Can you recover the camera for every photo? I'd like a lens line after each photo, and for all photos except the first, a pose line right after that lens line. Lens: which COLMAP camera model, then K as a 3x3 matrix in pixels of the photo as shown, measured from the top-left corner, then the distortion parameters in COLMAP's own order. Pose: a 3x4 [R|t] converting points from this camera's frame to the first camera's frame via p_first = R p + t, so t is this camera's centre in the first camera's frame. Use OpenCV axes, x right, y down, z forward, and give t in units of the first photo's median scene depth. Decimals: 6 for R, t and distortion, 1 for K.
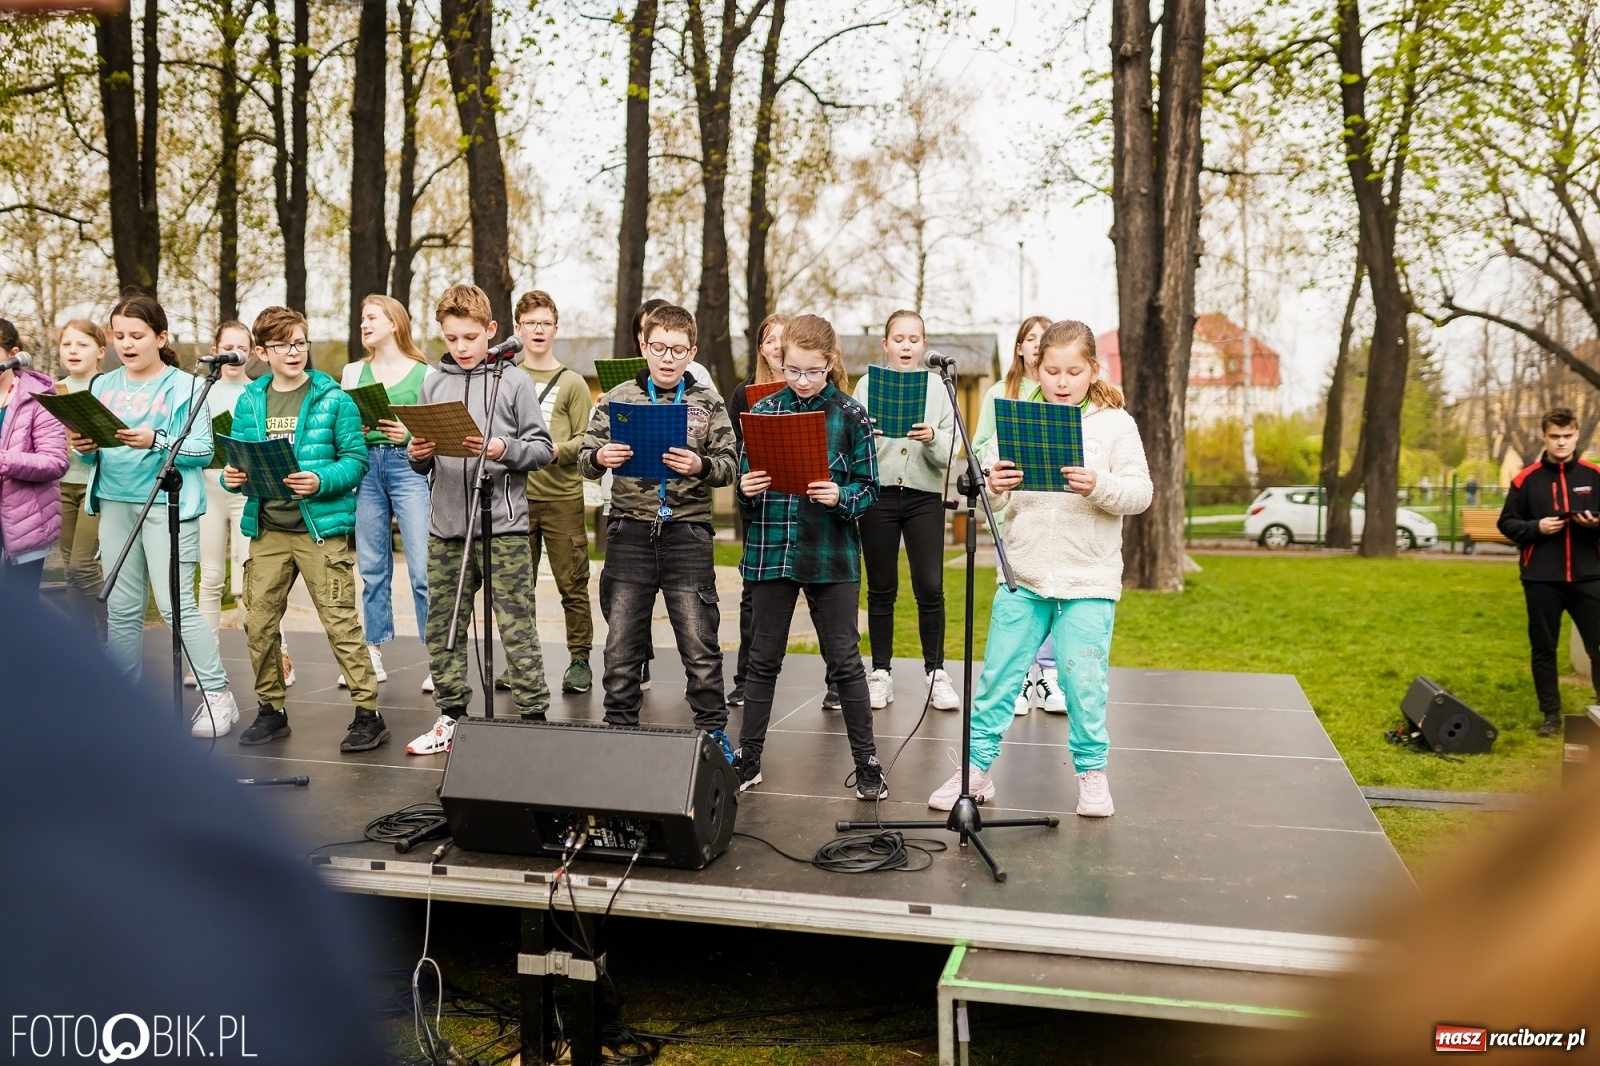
lens RADIAL K [[1503.2, 0, 800.0], [0, 1503.2, 533.0], [0, 0, 1]] dist [-0.000153, -0.003486]
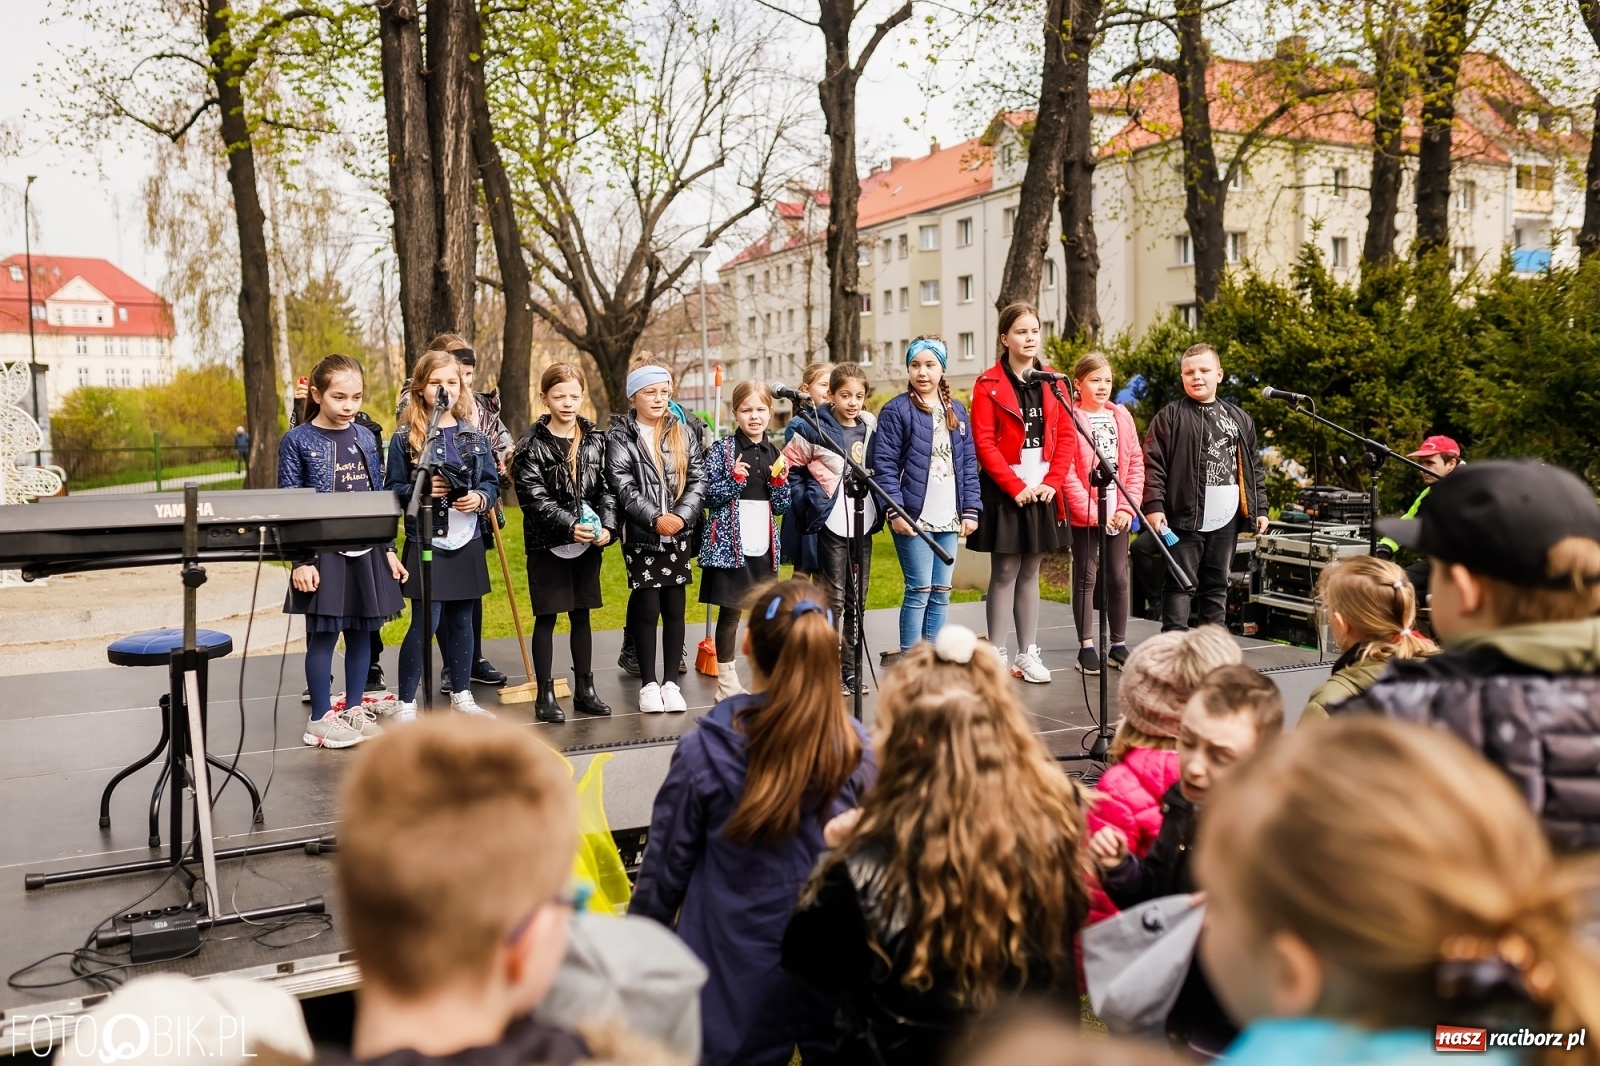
lens RADIAL K [[1503.2, 0, 800.0], [0, 1503.2, 533.0], [0, 0, 1]] dist [-0.000153, -0.003486]
pose [[0.745465, -0.069746, 0.662886, -0.271298], [0.048313, 0.997548, 0.050625, -0.013902], [-0.664792, -0.005713, 0.747007, 0.074625]]
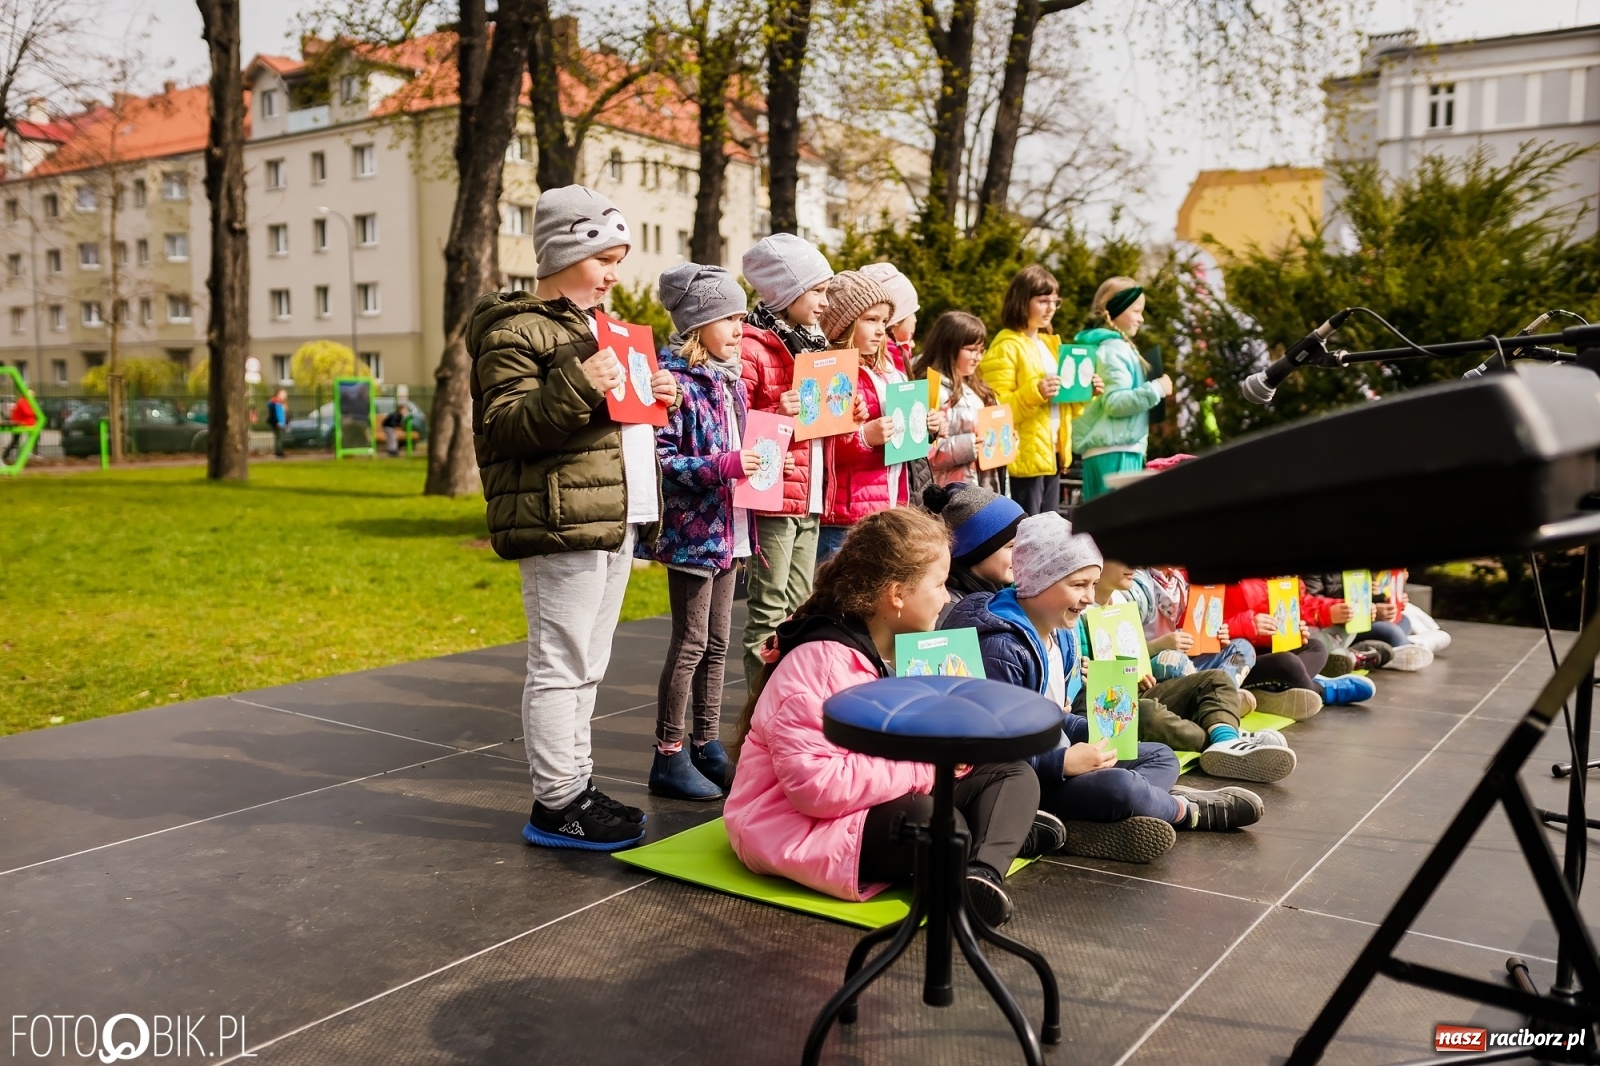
lens RADIAL K [[1505.2, 0, 800.0], [0, 1505.2, 533.0], [0, 0, 1]] dist [0.004058, 0.005198]
pose [[0.319225, -0.094808, 0.942925, -0.299628], [0.037397, 0.995468, 0.087430, -0.012819], [-0.946941, 0.007353, 0.321324, 0.295158]]
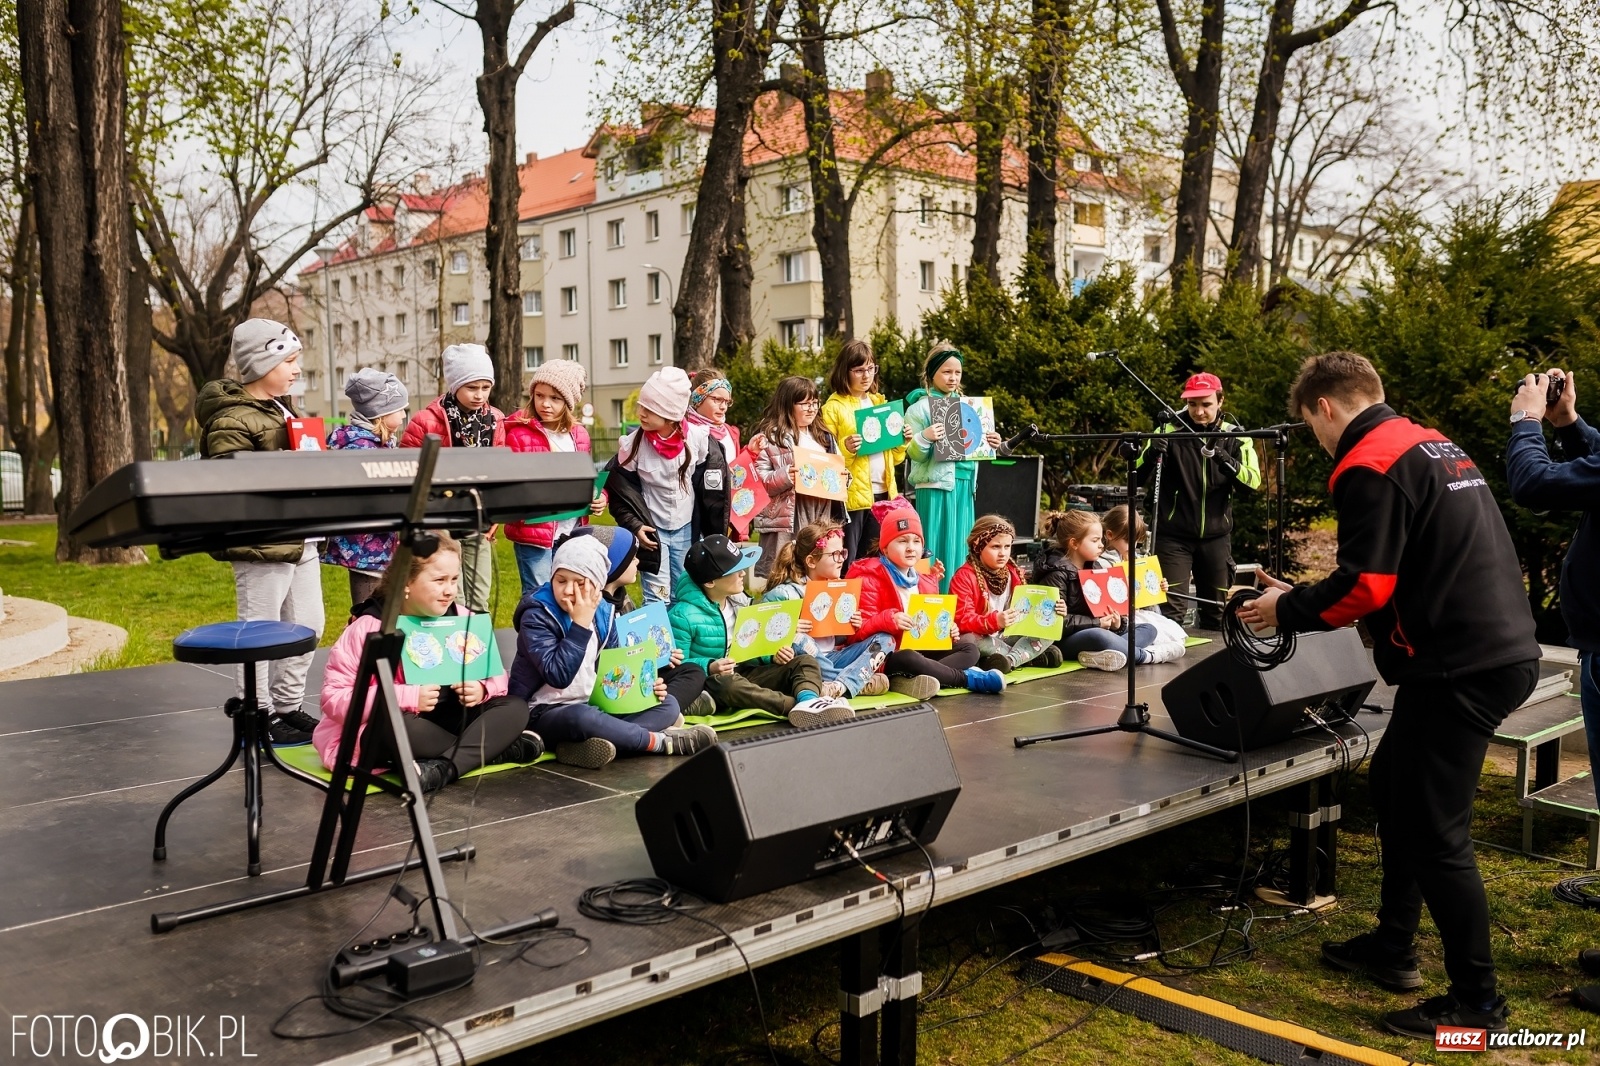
lens RADIAL K [[1503.2, 0, 800.0], [0, 1503.2, 533.0], [0, 0, 1]] dist [-0.000153, -0.003486]
pose [[0.531744, -0.072067, 0.843833, -0.320076], [0.049011, 0.997322, 0.054291, -0.010524], [-0.845485, 0.012489, 0.533852, 0.148441]]
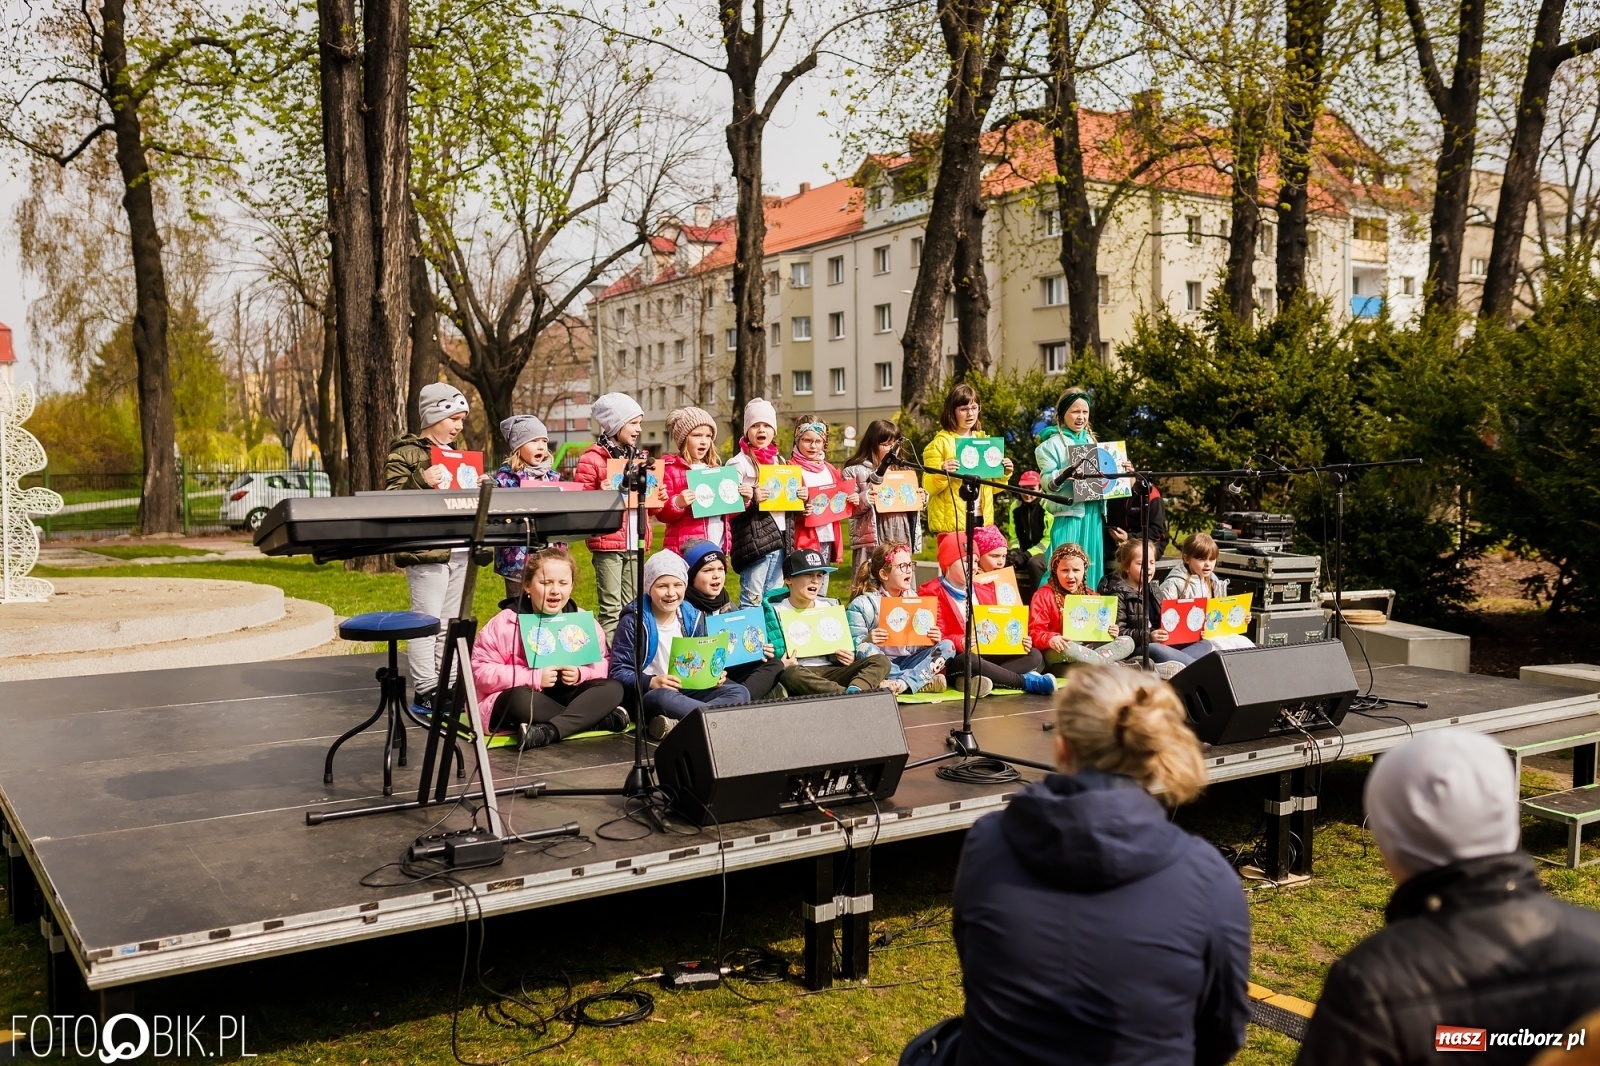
lens RADIAL K [[1503.2, 0, 800.0], [0, 1503.2, 533.0], [0, 0, 1]] dist [-0.000153, -0.003486]
pose [[0.678422, -0.053610, 0.732714, -0.341319], [0.044037, 0.998508, 0.032283, -0.011412], [-0.733351, 0.010365, 0.679771, 0.074322]]
